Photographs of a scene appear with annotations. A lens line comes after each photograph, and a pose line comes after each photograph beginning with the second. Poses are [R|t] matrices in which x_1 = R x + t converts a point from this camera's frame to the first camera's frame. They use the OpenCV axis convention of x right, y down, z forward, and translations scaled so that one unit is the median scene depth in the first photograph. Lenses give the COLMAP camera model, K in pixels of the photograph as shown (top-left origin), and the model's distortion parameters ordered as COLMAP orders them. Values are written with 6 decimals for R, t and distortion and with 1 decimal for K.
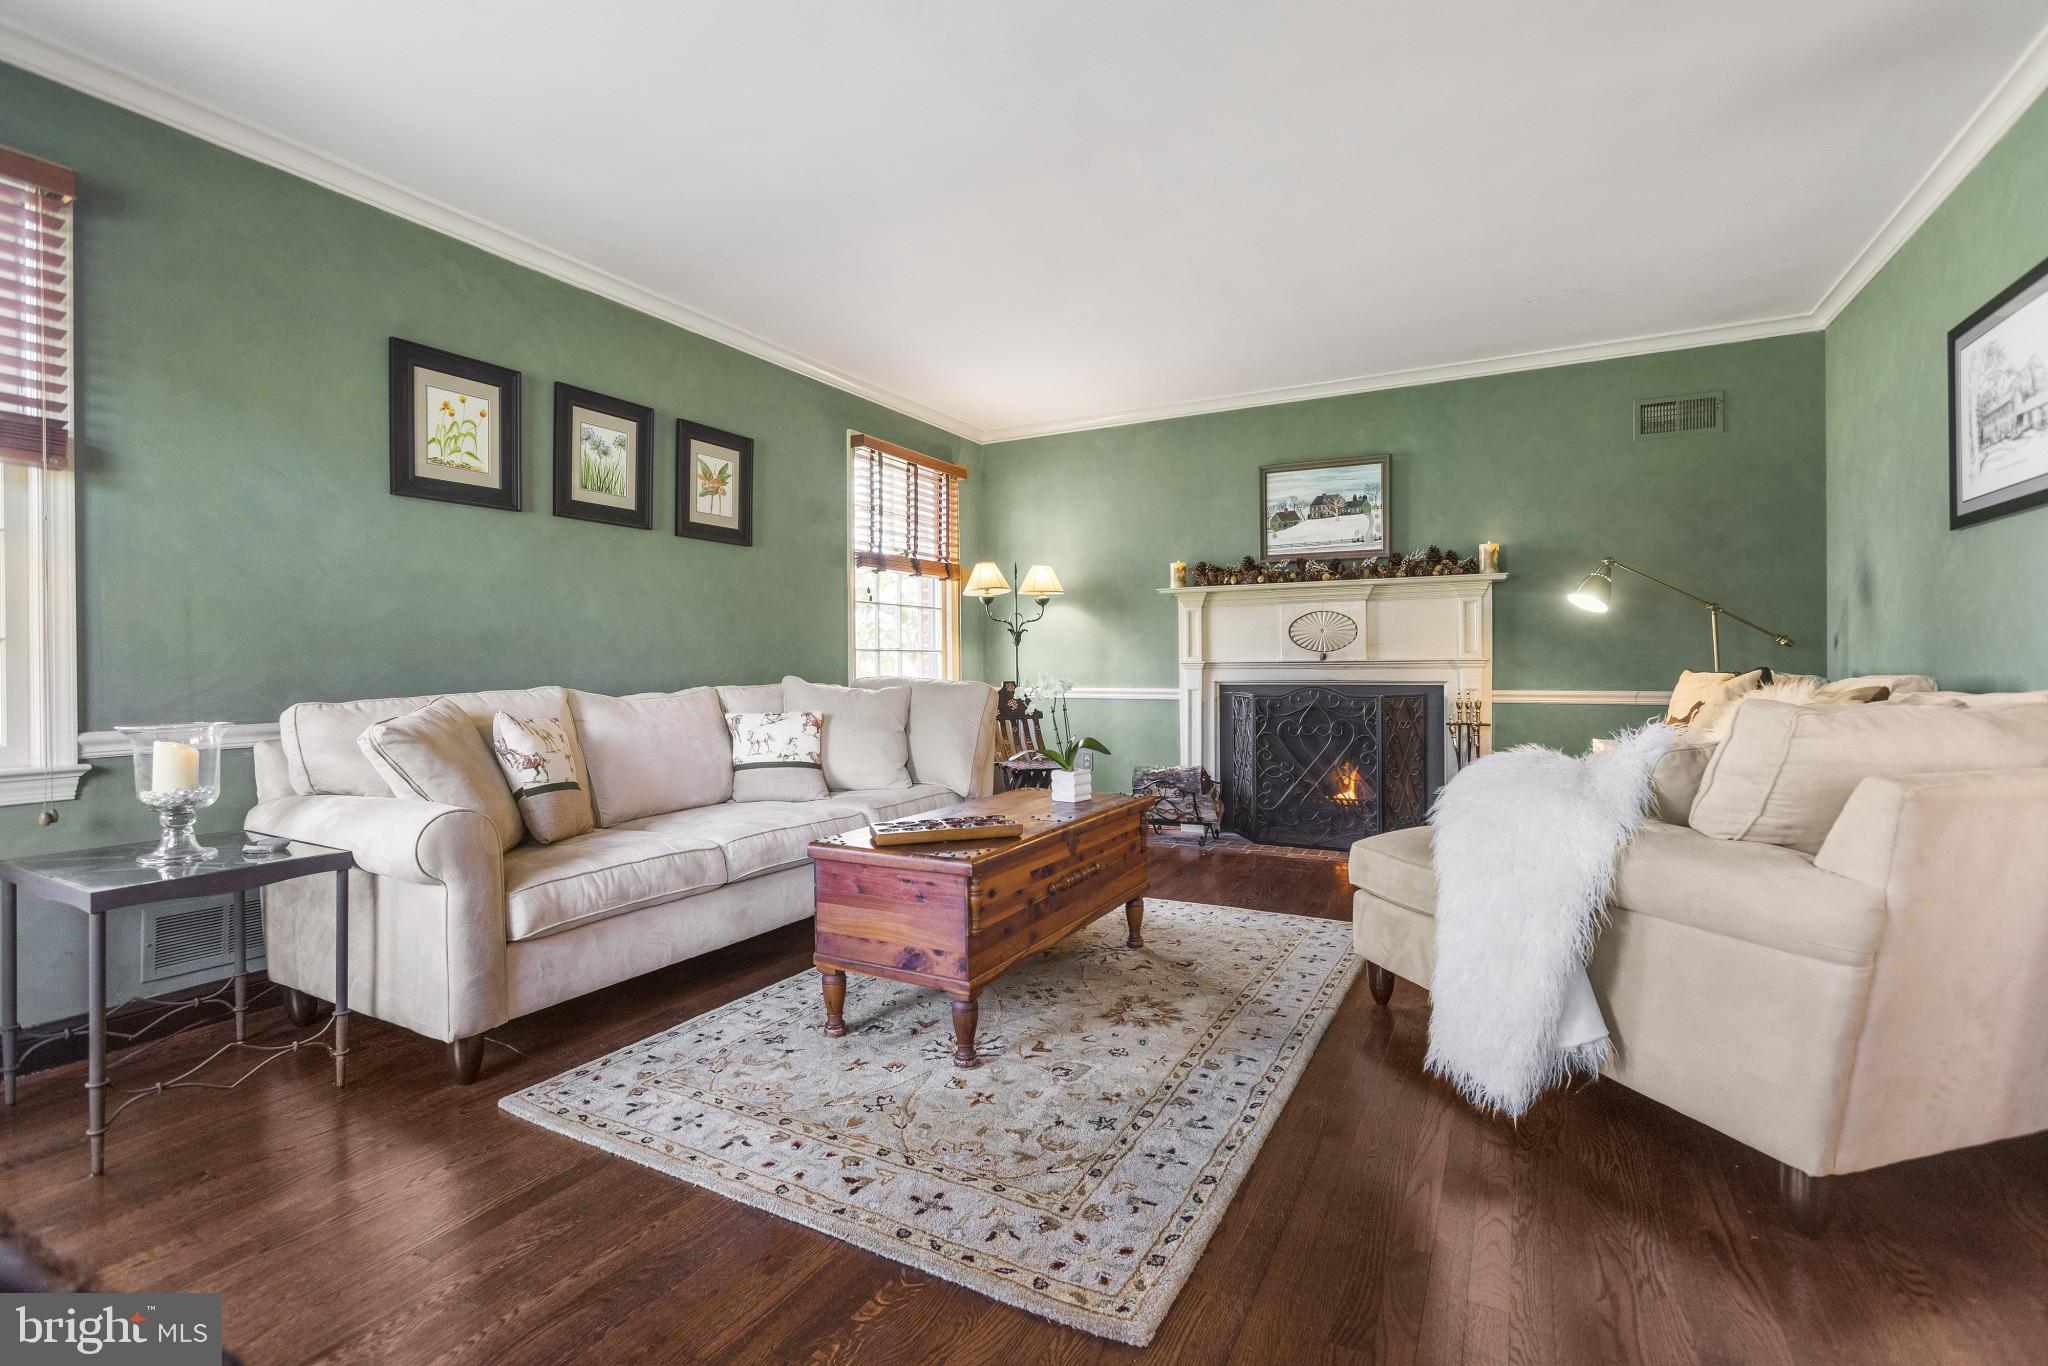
lens RADIAL K [[912.7, 0, 1032.4], [0, 912.7, 665.4], [0, 0, 1]] dist [-0.004064, 0.002523]
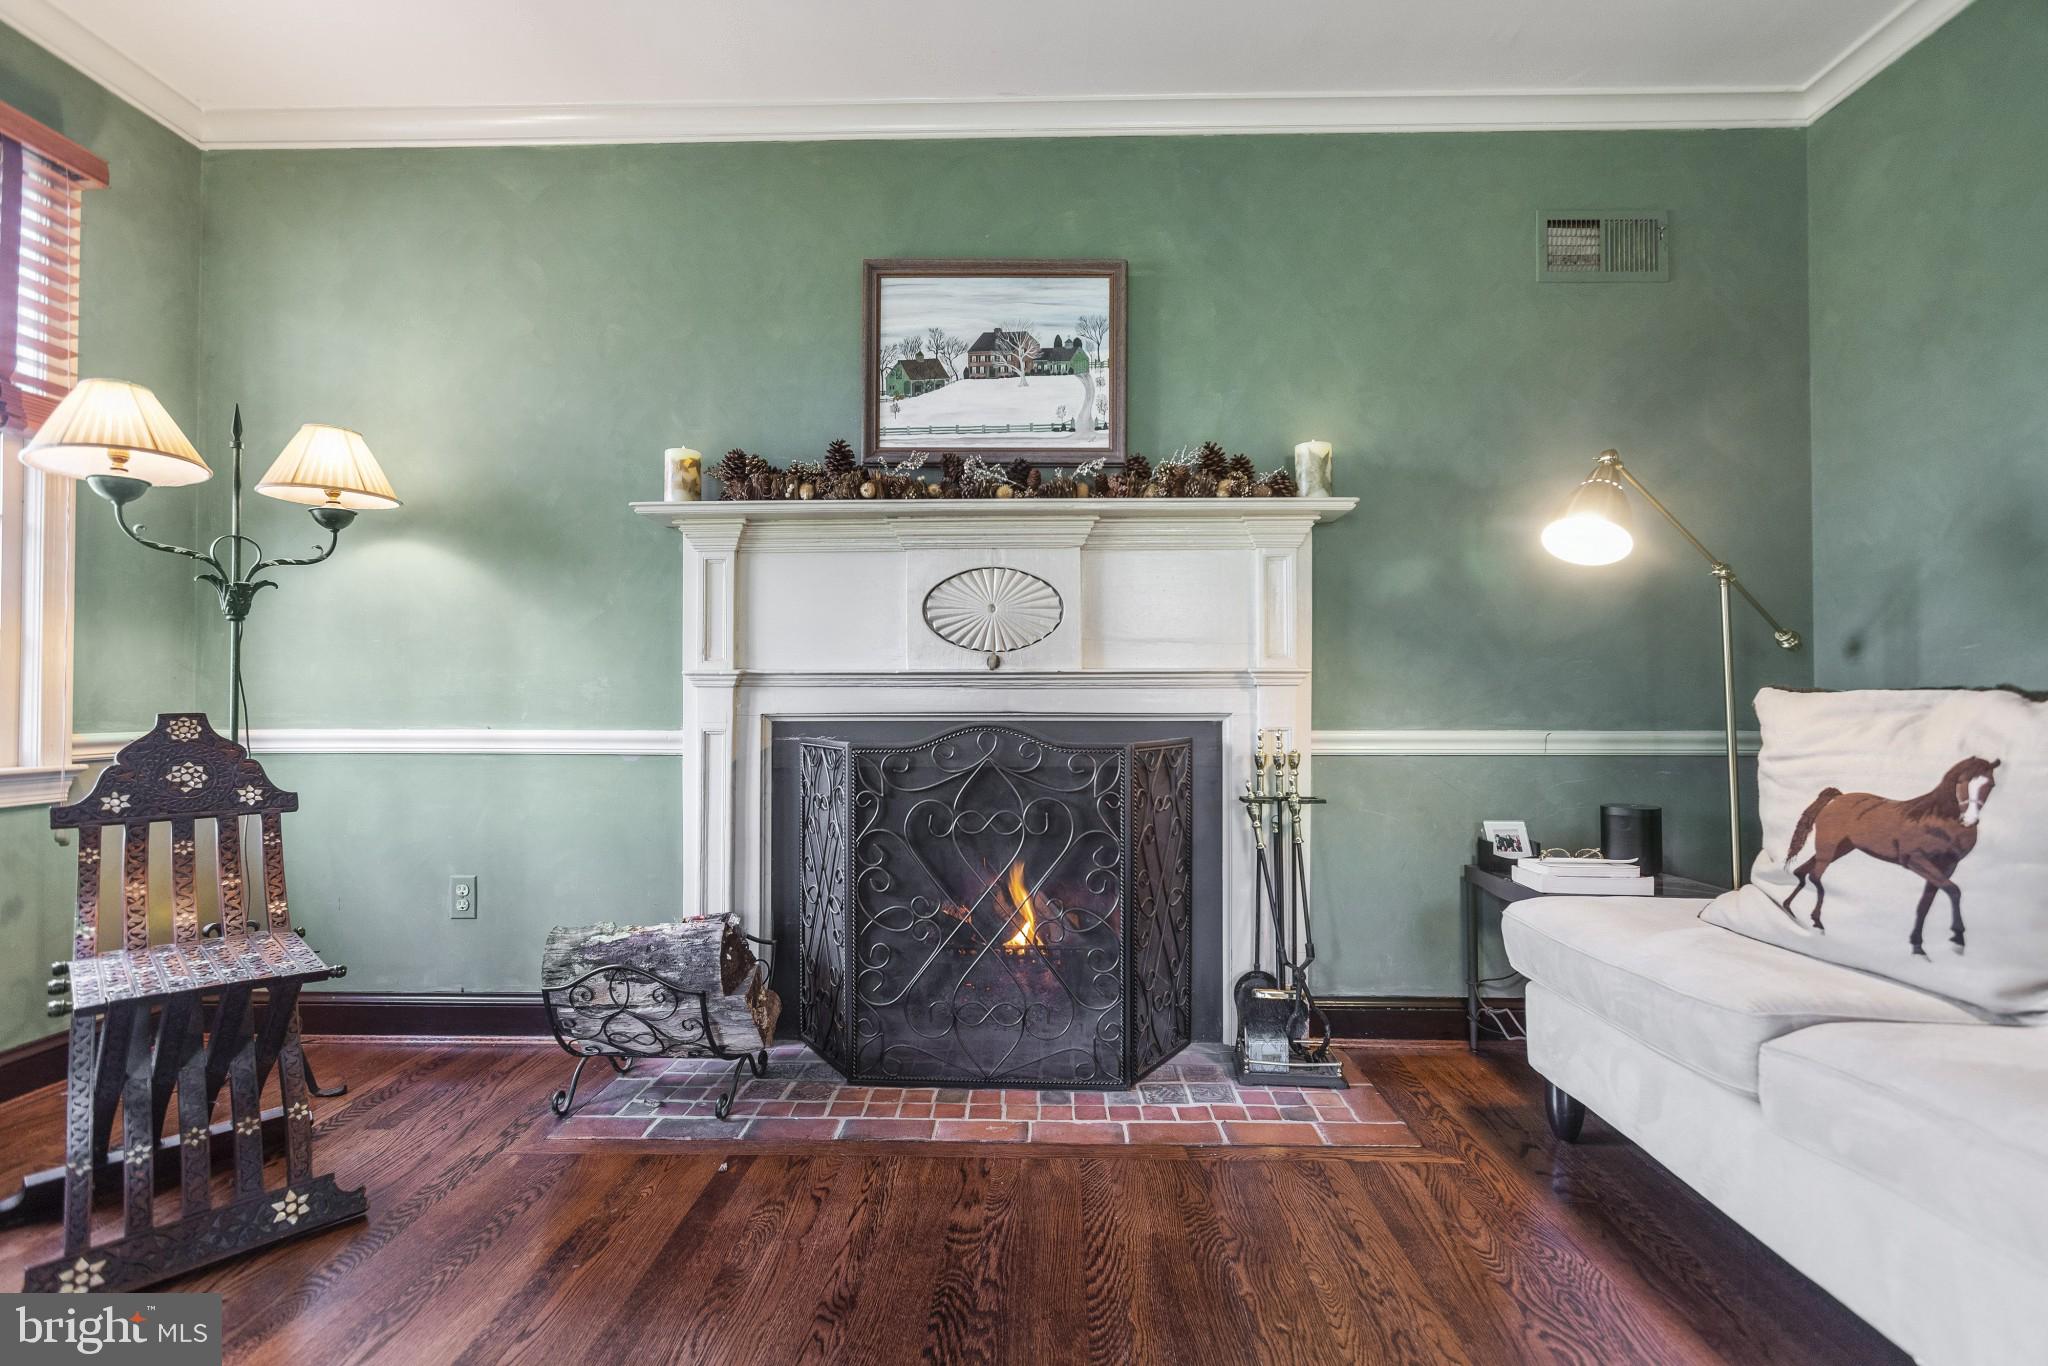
lens RADIAL K [[912.7, 0, 1035.1], [0, 912.7, 682.0], [0, 0, 1]] dist [-0.004064, 0.002523]
pose [[0.887601, 0.018331, 0.460247, 0.117748], [-0.006651, 0.999614, -0.026985, 0.013686], [-0.460564, 0.020891, 0.887381, 0.565743]]
